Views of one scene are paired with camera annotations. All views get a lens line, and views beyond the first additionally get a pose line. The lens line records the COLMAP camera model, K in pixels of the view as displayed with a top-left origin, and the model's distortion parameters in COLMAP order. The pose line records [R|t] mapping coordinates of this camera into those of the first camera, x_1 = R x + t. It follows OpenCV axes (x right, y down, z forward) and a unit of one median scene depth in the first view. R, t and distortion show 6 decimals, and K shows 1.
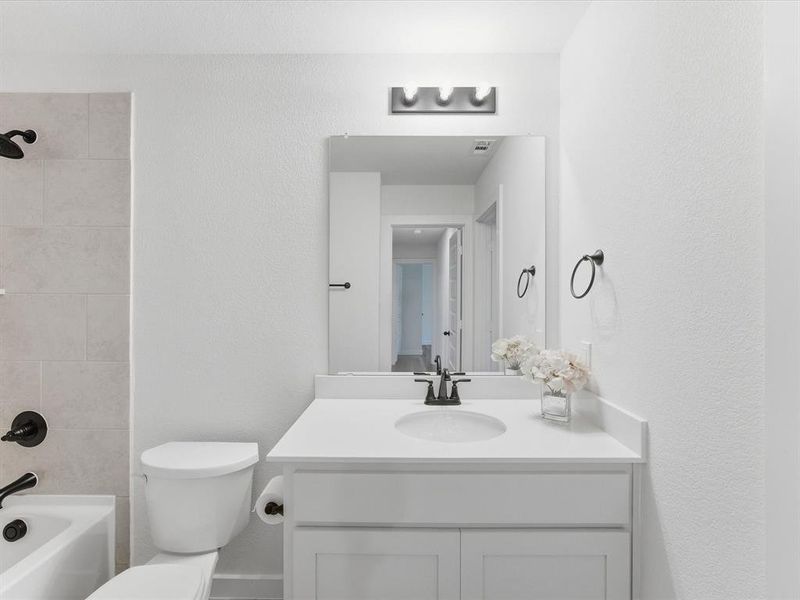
lens RADIAL K [[349.2, 0, 400.0], [0, 349.2, 300.0], [0, 0, 1]] dist [-0.030390, 0.014283]
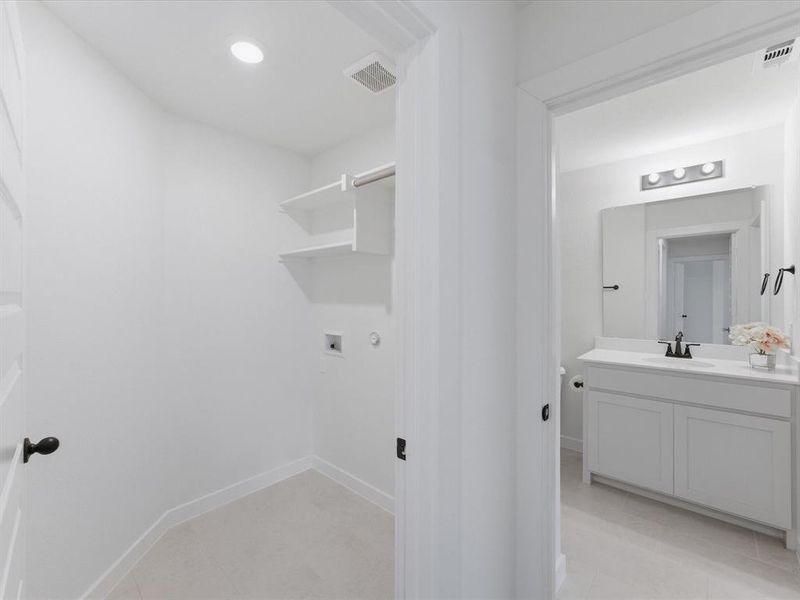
lens RADIAL K [[349.2, 0, 400.0], [0, 349.2, 300.0], [0, 0, 1]] dist [-0.030390, 0.014283]
pose [[0.745596, -0.008874, -0.666339, 0.224170], [0.008842, 0.999955, -0.003423, 0.010333], [0.666339, -0.003340, 0.745641, -1.134436]]
